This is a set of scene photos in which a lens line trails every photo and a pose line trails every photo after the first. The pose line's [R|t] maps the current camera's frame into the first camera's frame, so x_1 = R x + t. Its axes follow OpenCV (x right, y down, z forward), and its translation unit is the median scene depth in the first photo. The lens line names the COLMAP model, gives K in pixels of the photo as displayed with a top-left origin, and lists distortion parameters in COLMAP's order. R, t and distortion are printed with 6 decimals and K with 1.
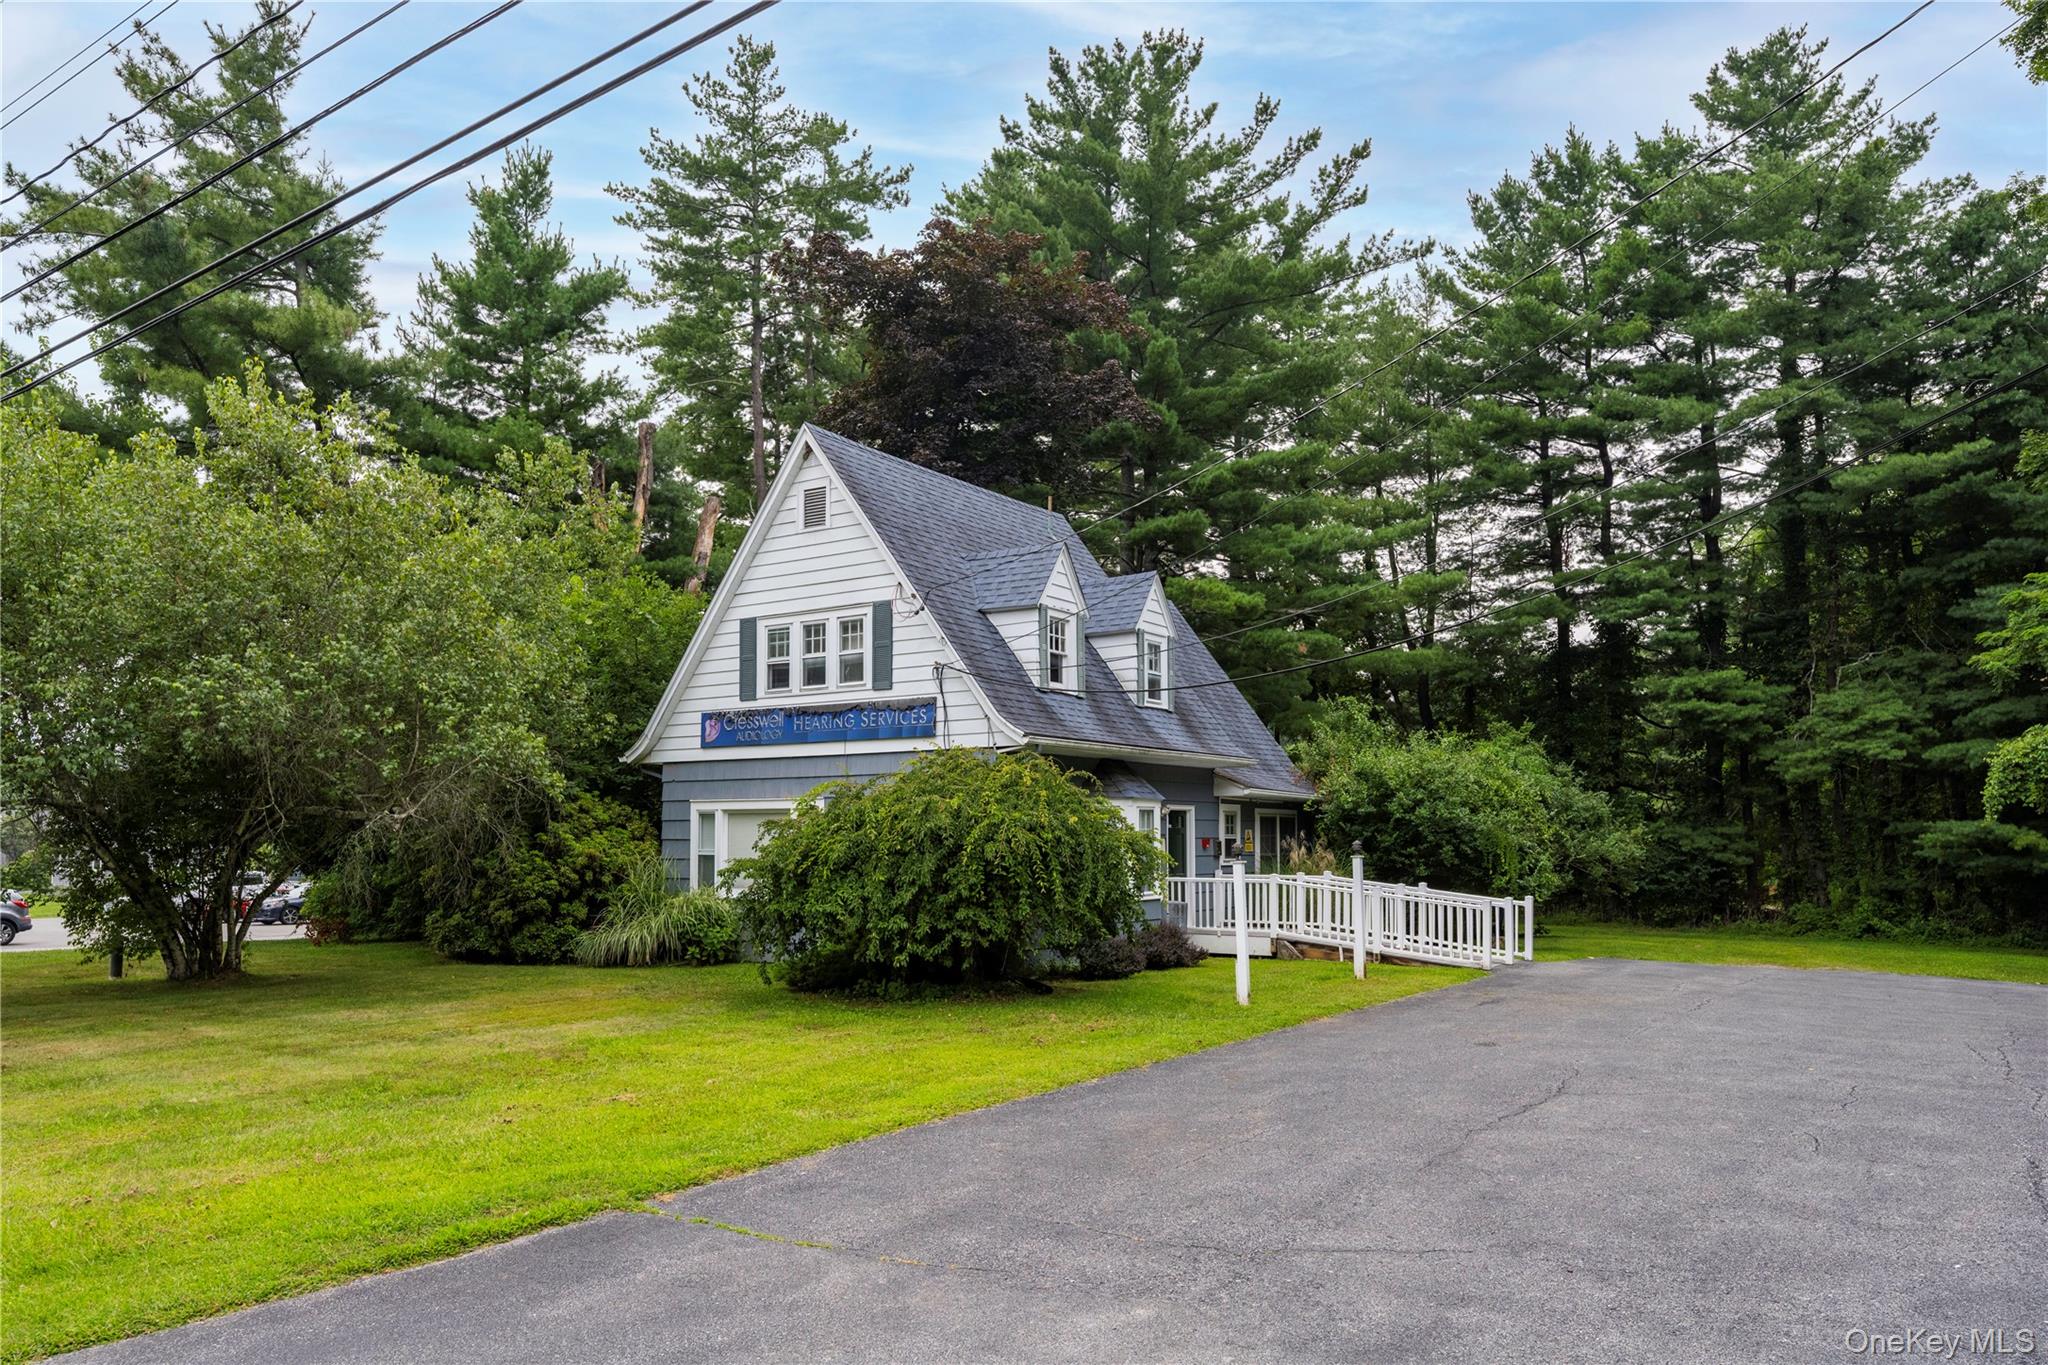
lens RADIAL K [[1411.6, 0, 1002.5], [0, 1411.6, 780.0], [0, 0, 1]] dist [0.000558, -0.001263]
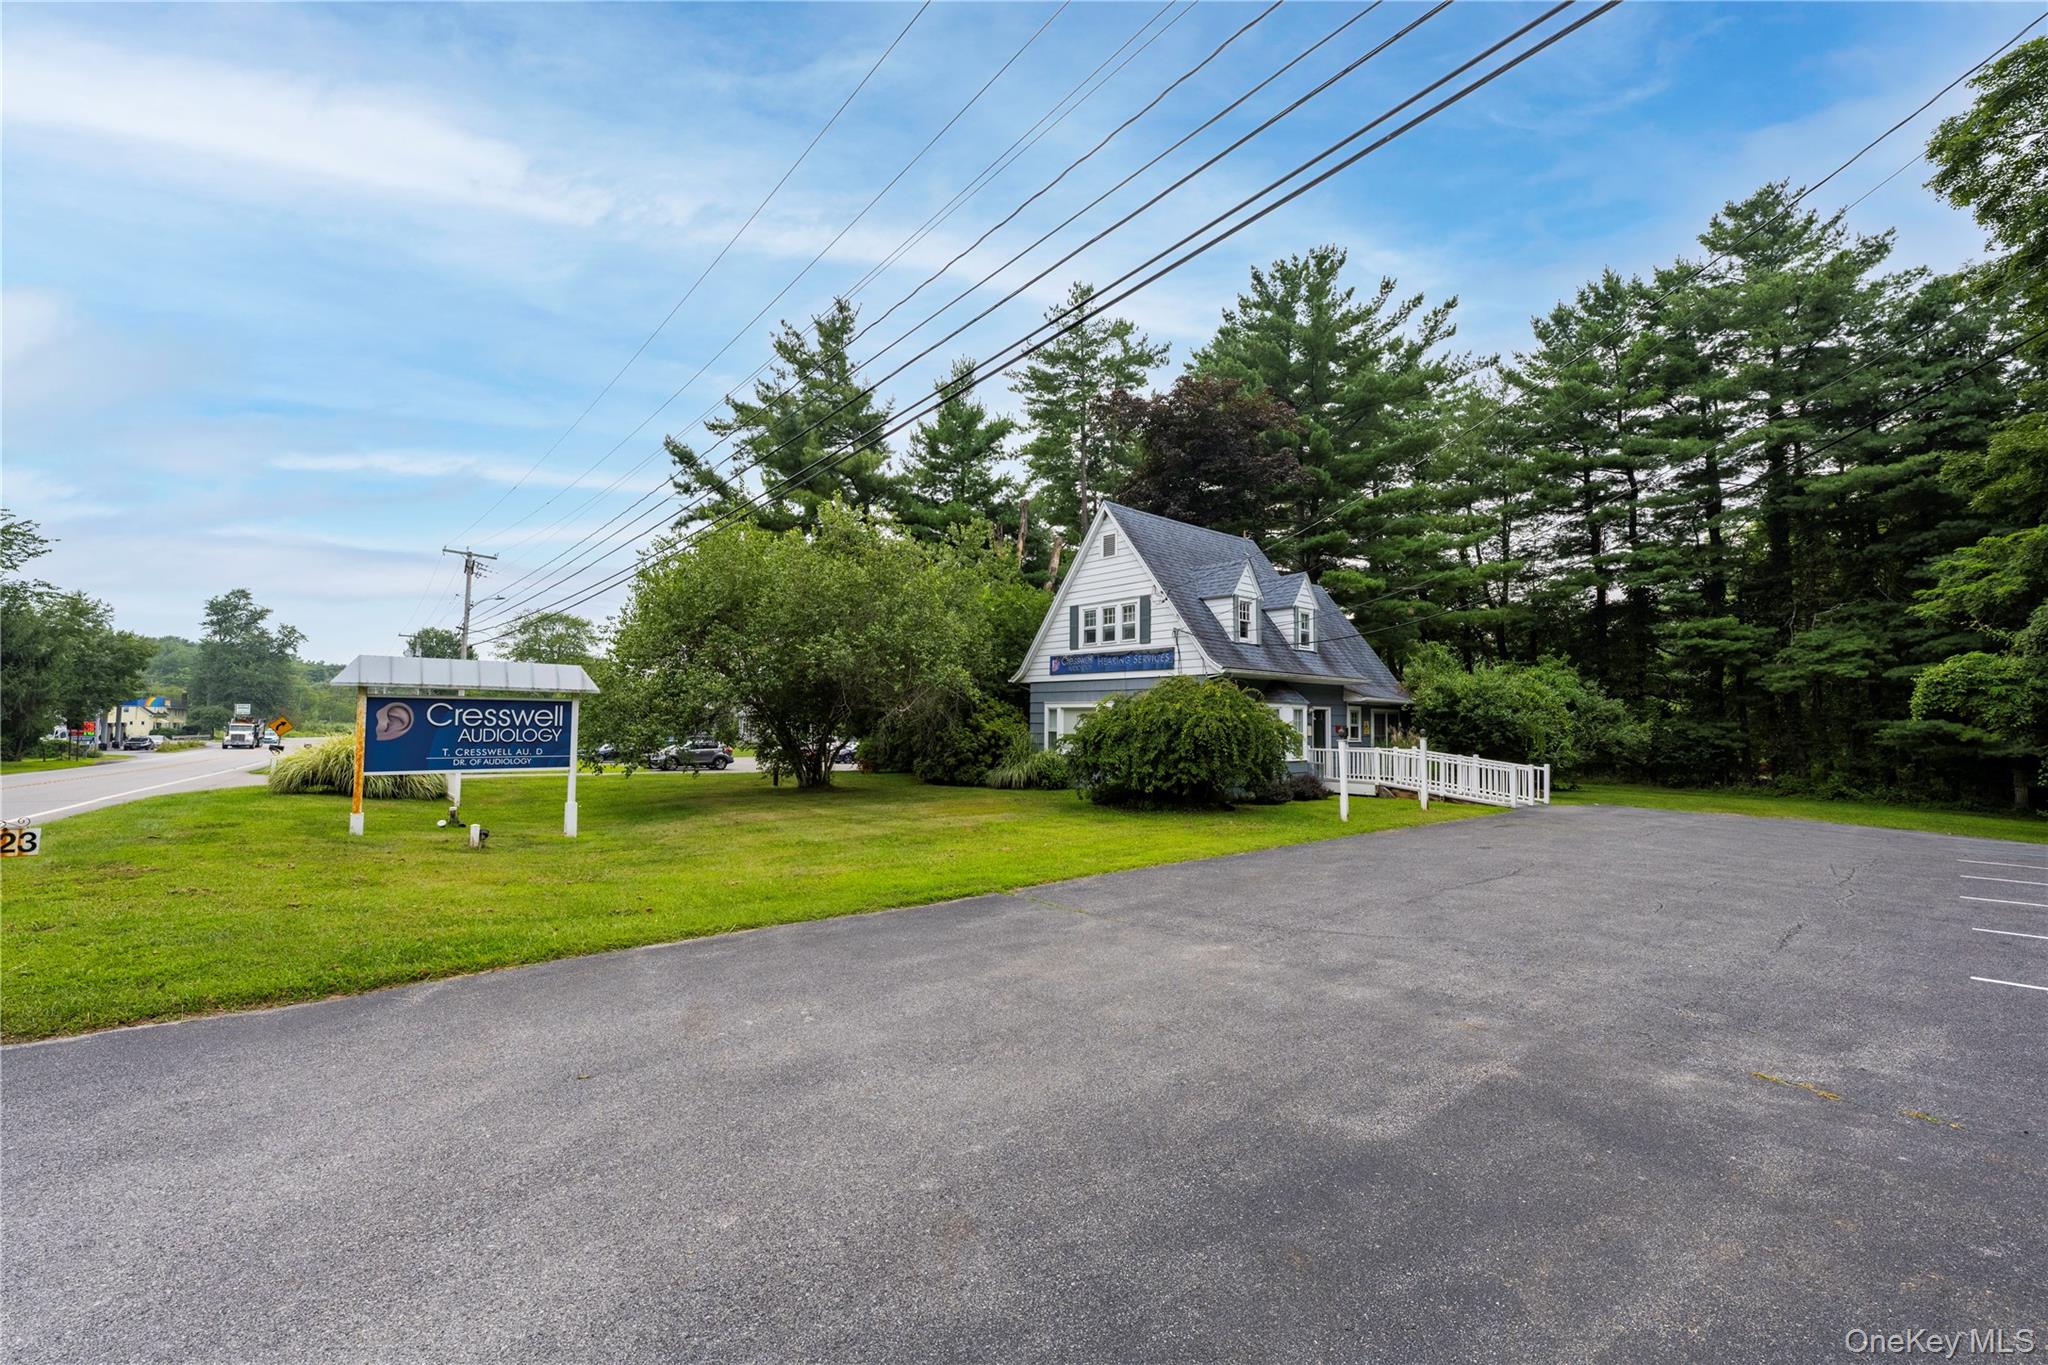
lens RADIAL K [[816.0, 0, 1012.7], [0, 816.0, 684.2], [0, 0, 1]] dist [-0.001301, -0.000226]
pose [[0.964953, -0.000273, -0.262423, 0.016692], [-0.001051, 0.999987, -0.004906, -0.003011], [0.262421, 0.005010, 0.964941, -0.044023]]
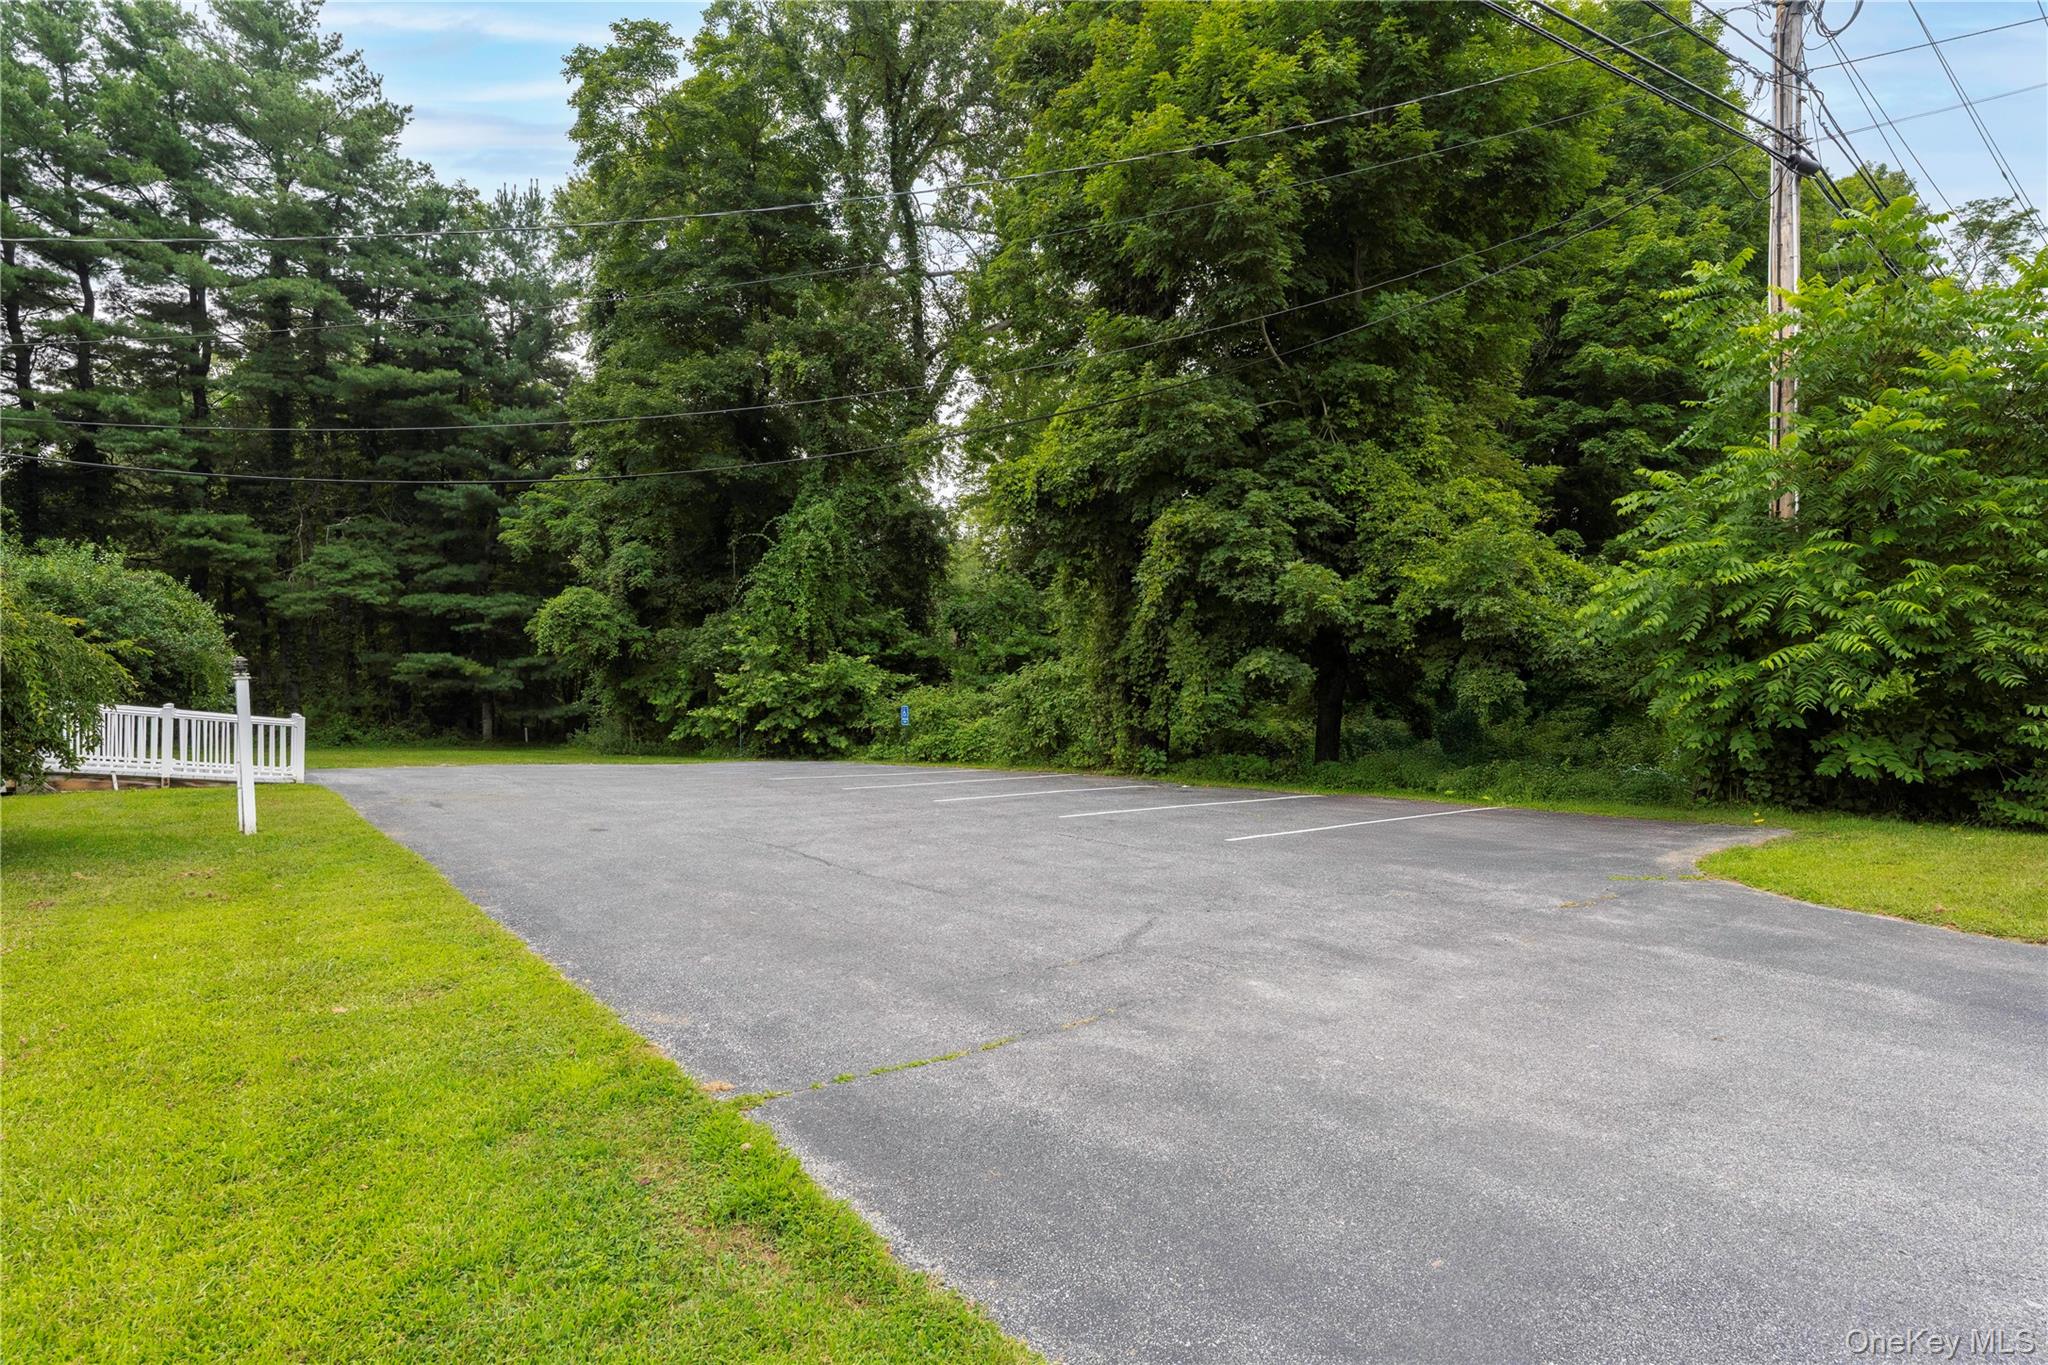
lens RADIAL K [[1123.6, 0, 1026.6], [0, 1123.6, 681.2], [0, 0, 1]] dist [-0.001685, 0.001603]
pose [[0.339929, -0.000048, 0.940451, -0.155775], [-0.049397, 0.998619, 0.017905, 0.010195], [-0.939153, -0.052542, 0.339457, 0.128671]]
